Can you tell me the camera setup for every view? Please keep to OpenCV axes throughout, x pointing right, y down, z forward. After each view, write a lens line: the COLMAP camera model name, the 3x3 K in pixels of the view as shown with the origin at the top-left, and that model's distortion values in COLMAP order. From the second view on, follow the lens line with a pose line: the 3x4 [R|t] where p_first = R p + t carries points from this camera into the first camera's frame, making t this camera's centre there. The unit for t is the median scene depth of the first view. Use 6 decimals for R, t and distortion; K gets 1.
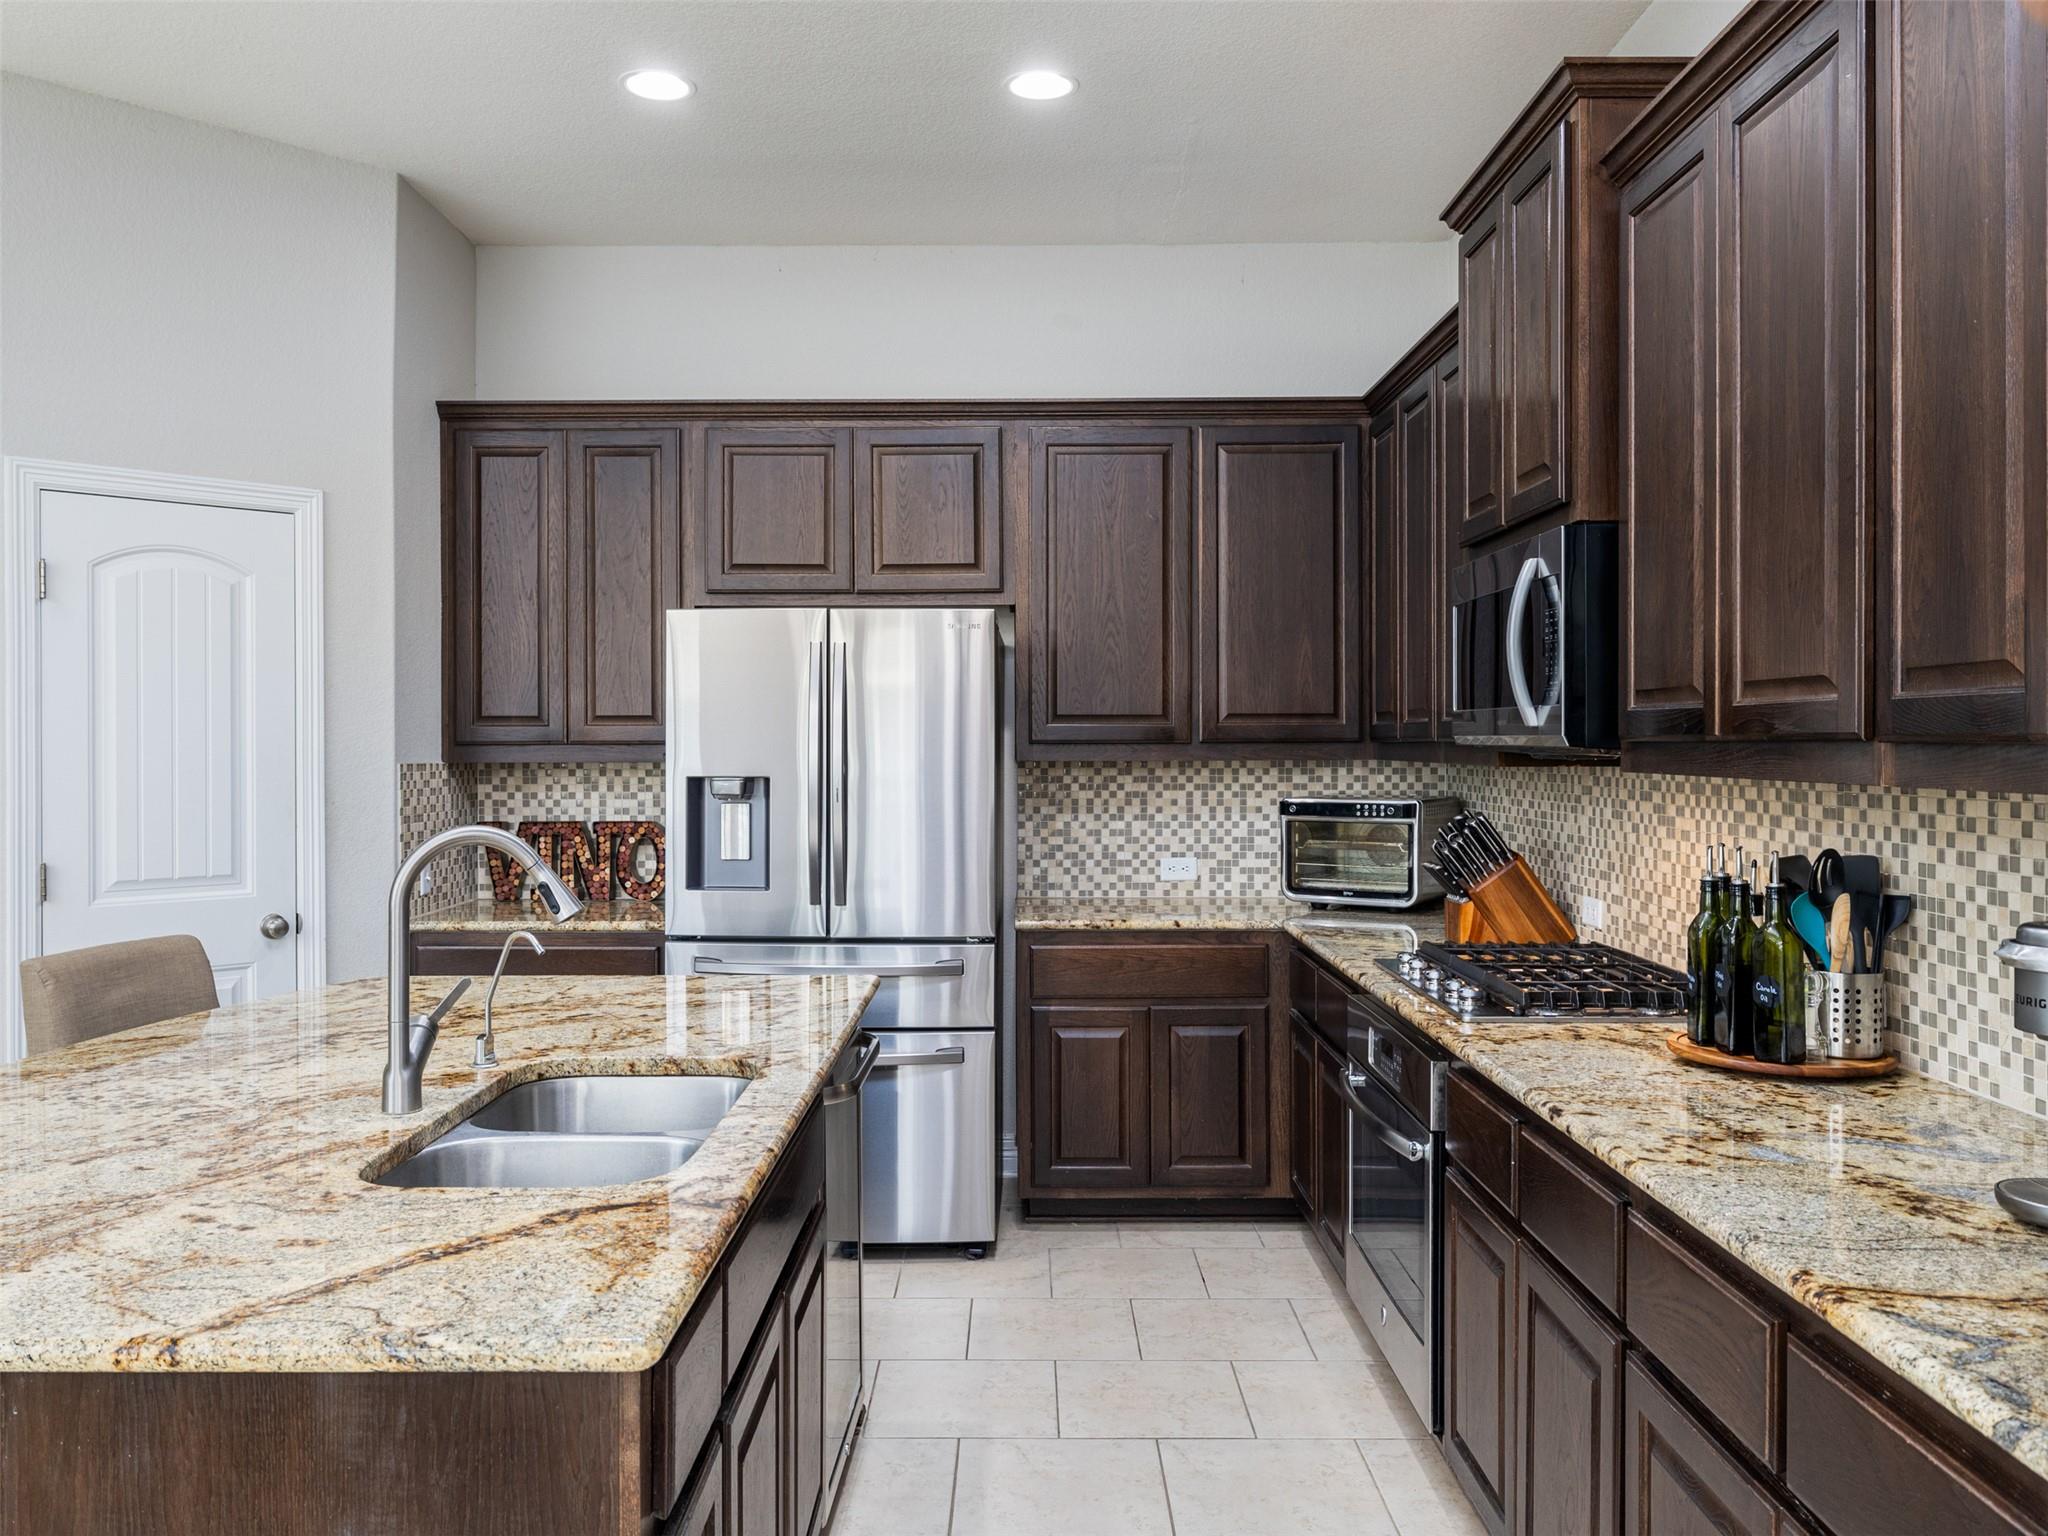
lens RADIAL K [[1604.1, 0, 1024.0], [0, 1604.1, 768.0], [0, 0, 1]] dist [0.002339, 0.000935]
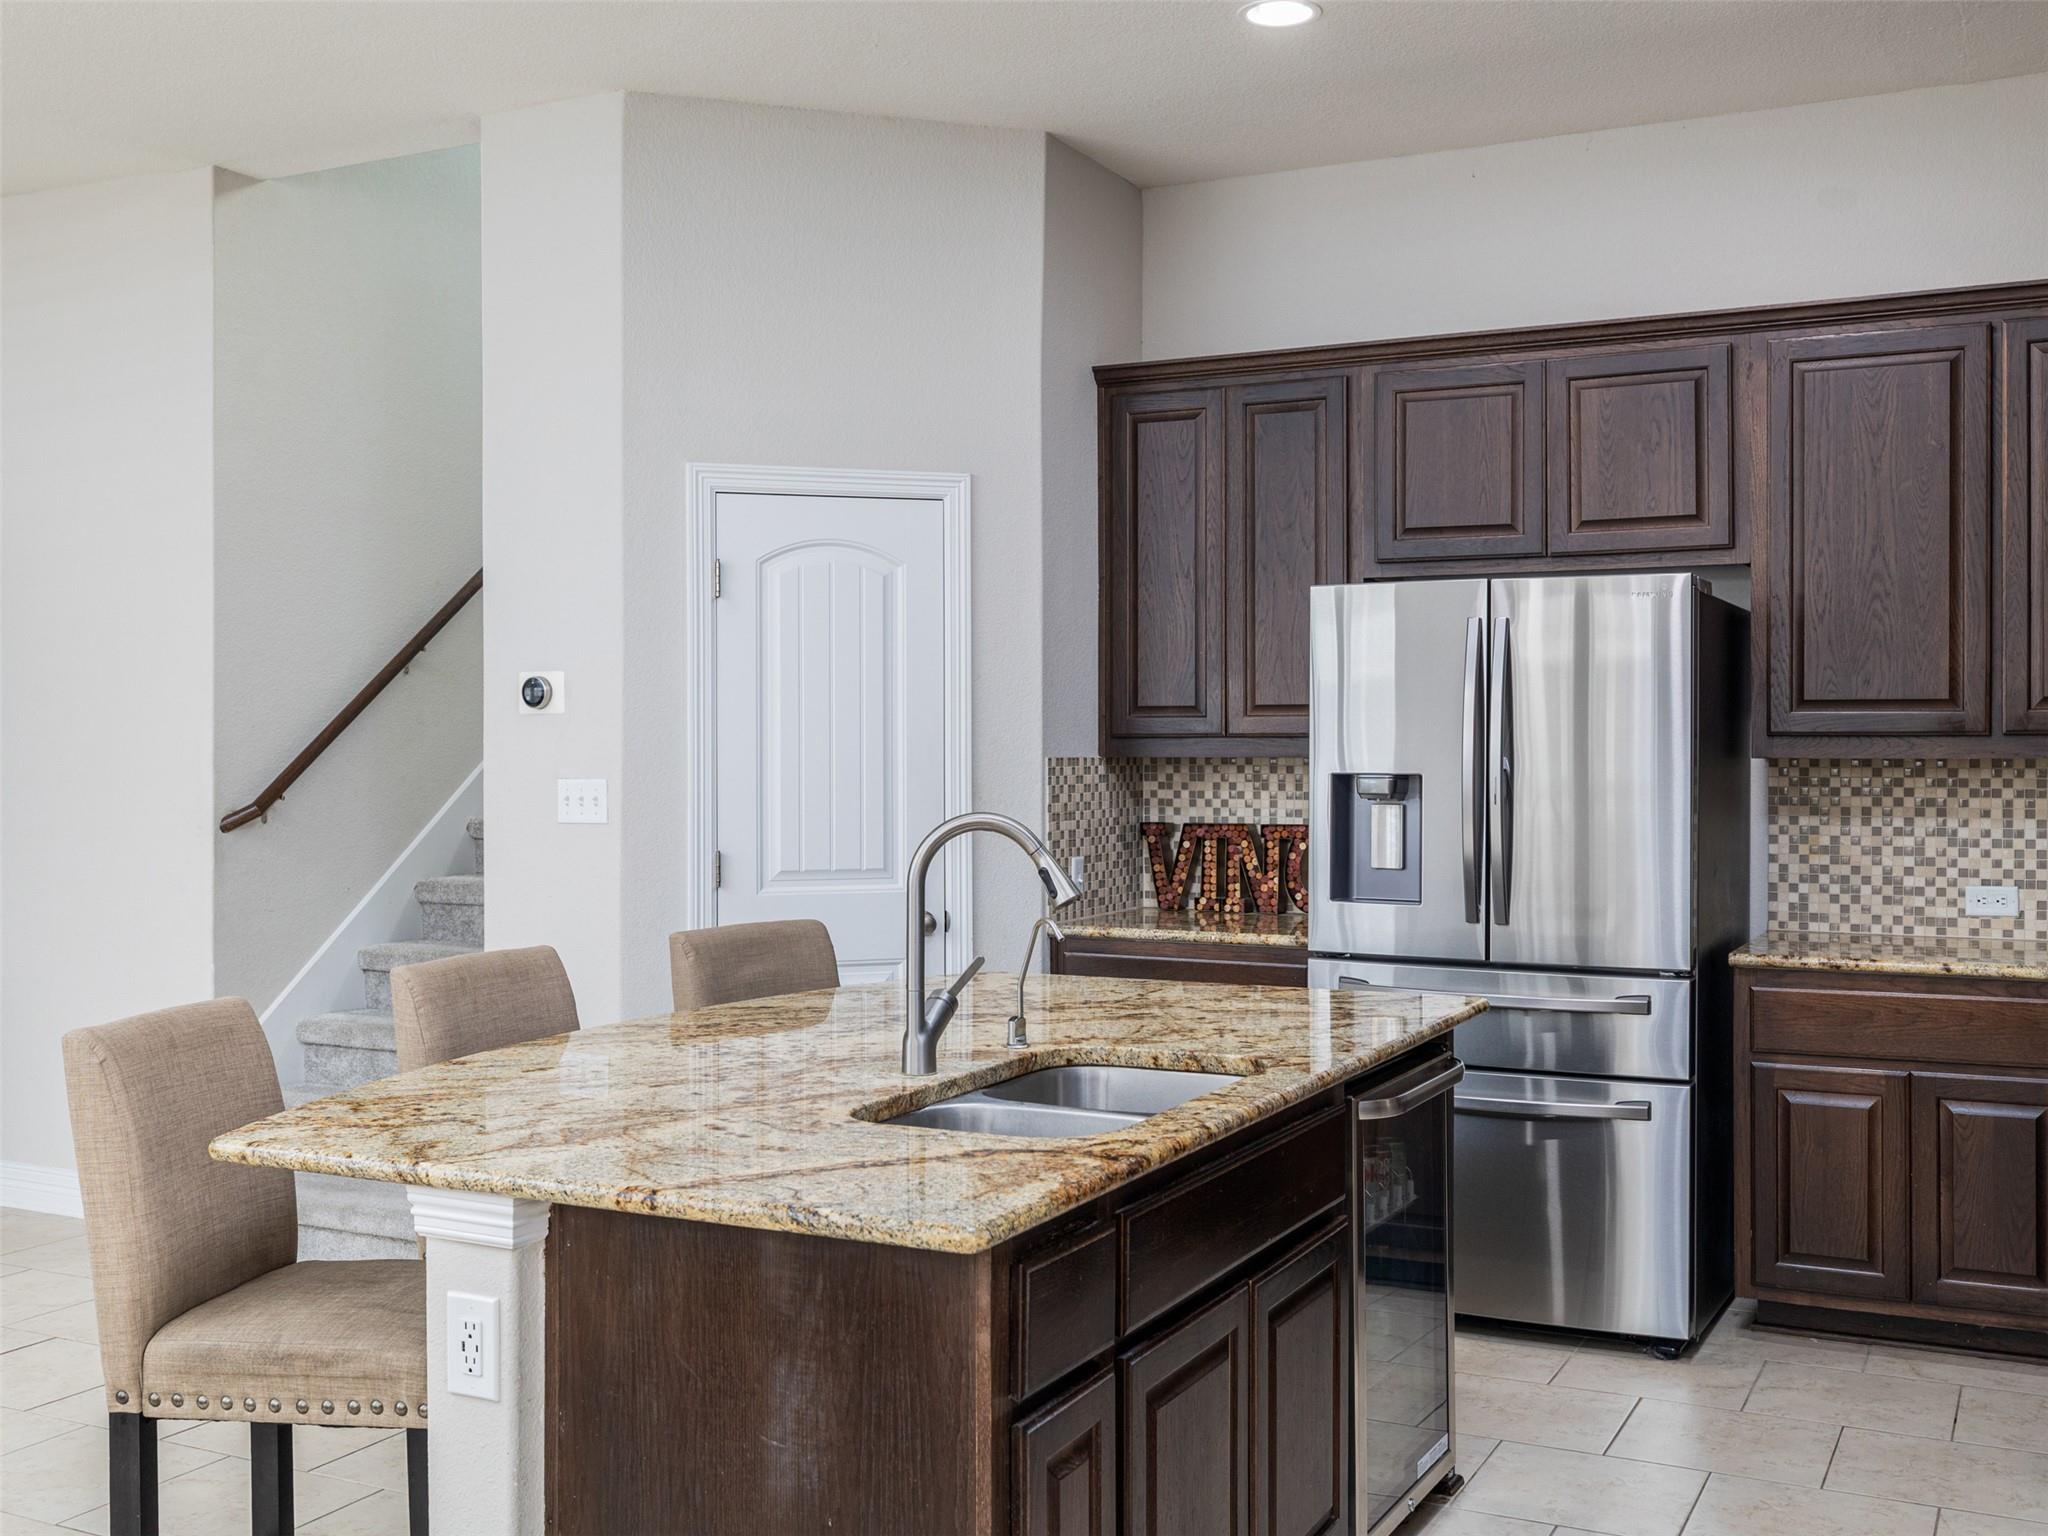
lens RADIAL K [[2149.7, 0, 1020.1], [0, 2149.7, 795.1], [0, 0, 1]] dist [0.004916, 0.011847]
pose [[0.892766, 0.012407, -0.450349, 0.156715], [-0.007080, 0.999884, 0.013512, 0.002274], [0.450464, -0.008875, 0.892750, -0.128415]]
